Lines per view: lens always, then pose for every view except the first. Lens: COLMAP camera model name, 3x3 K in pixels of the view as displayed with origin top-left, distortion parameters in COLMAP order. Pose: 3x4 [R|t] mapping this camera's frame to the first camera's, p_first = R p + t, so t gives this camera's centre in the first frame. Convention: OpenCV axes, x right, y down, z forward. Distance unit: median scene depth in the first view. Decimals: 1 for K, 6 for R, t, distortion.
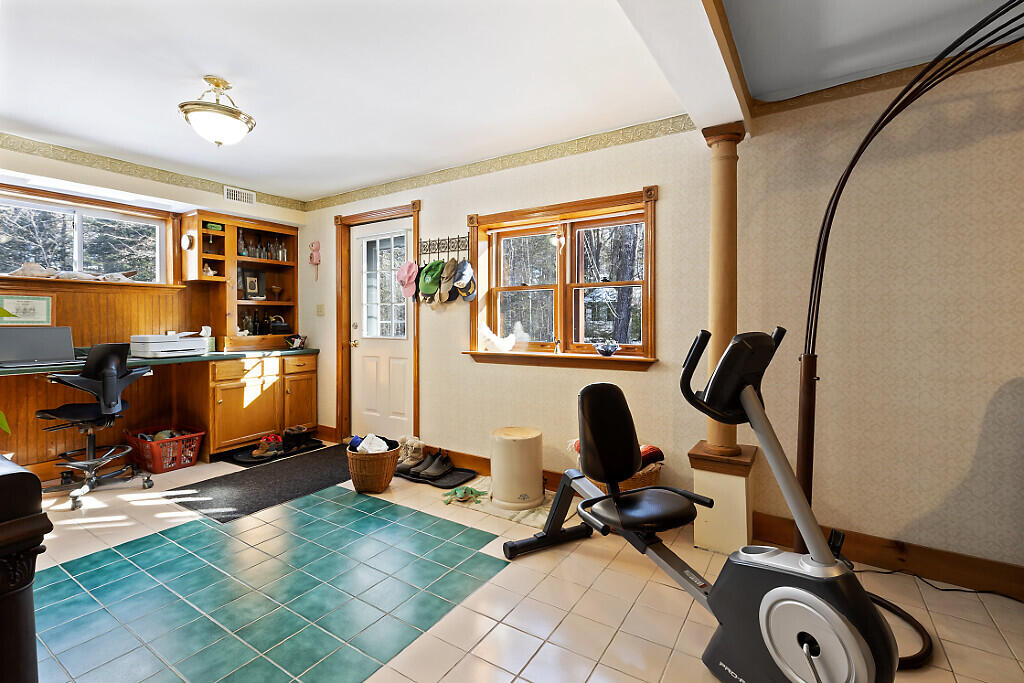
lens RADIAL K [[470.0, 0, 510.9], [0, 470.0, 322.7], [0, 0, 1]] dist [-0.001299, -0.000539]
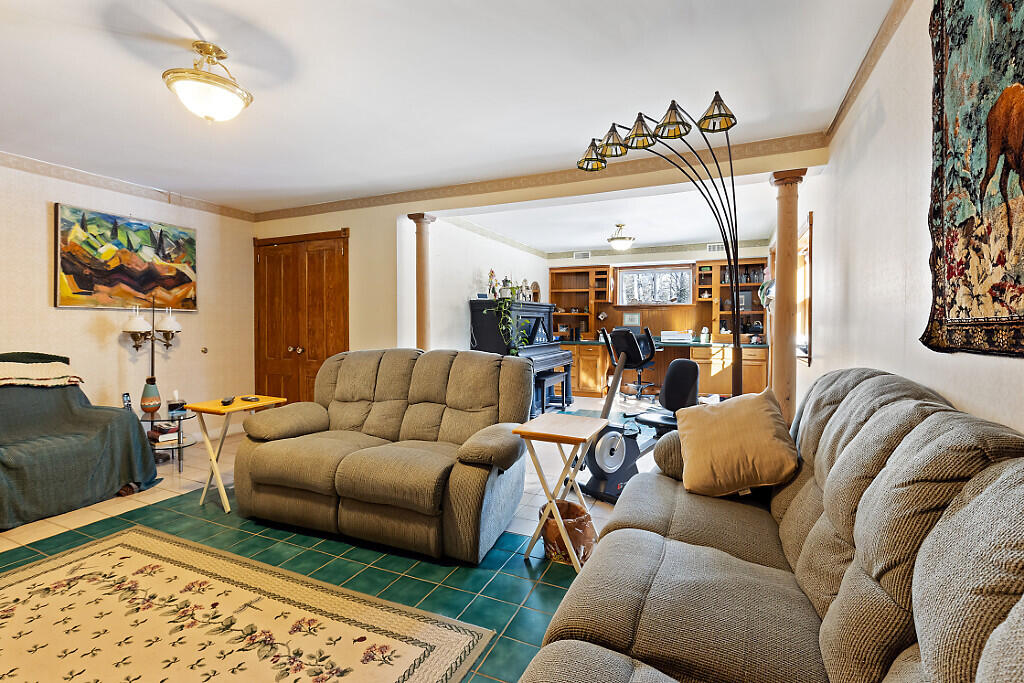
lens RADIAL K [[467.9, 0, 506.0], [0, 467.9, 318.0], [0, 0, 1]] dist [-0.001243, -0.001020]
pose [[0.126323, -0.011177, -0.991926, 1.045772], [-0.007050, 0.999901, -0.012164, -0.000326], [0.991964, 0.008530, 0.126232, 0.080596]]
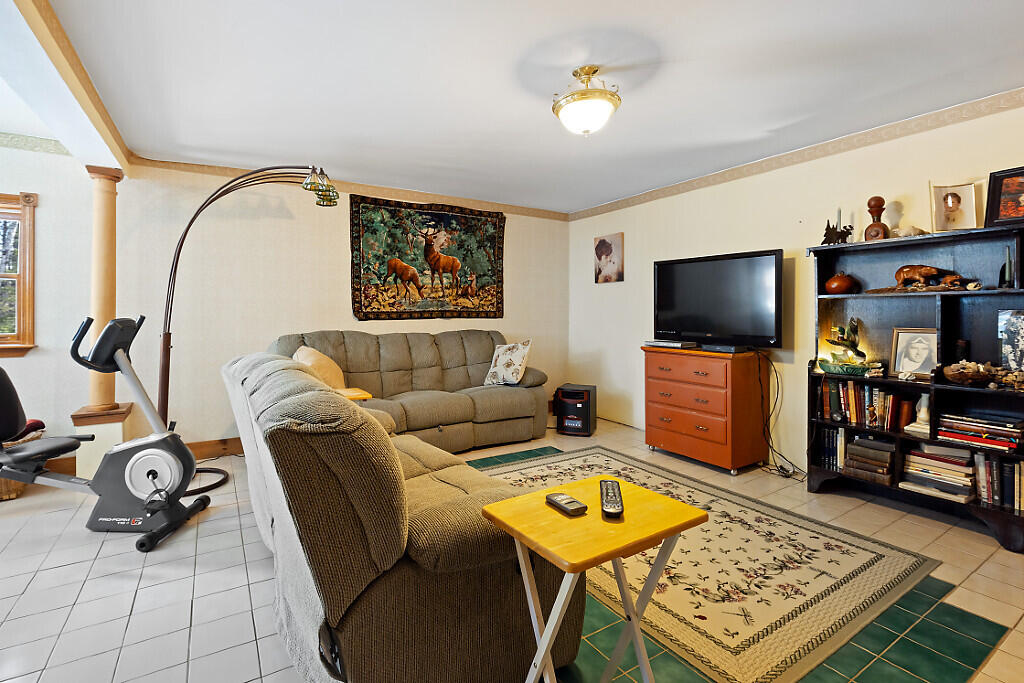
lens RADIAL K [[474.6, 0, 499.7], [0, 474.6, 310.5], [0, 0, 1]] dist [-0.001394, -0.000642]
pose [[0.441211, 0.005171, 0.897388, -0.159488], [0.001217, 0.999979, -0.006361, 0.001273], [-0.897402, 0.003899, 0.441196, -0.368620]]
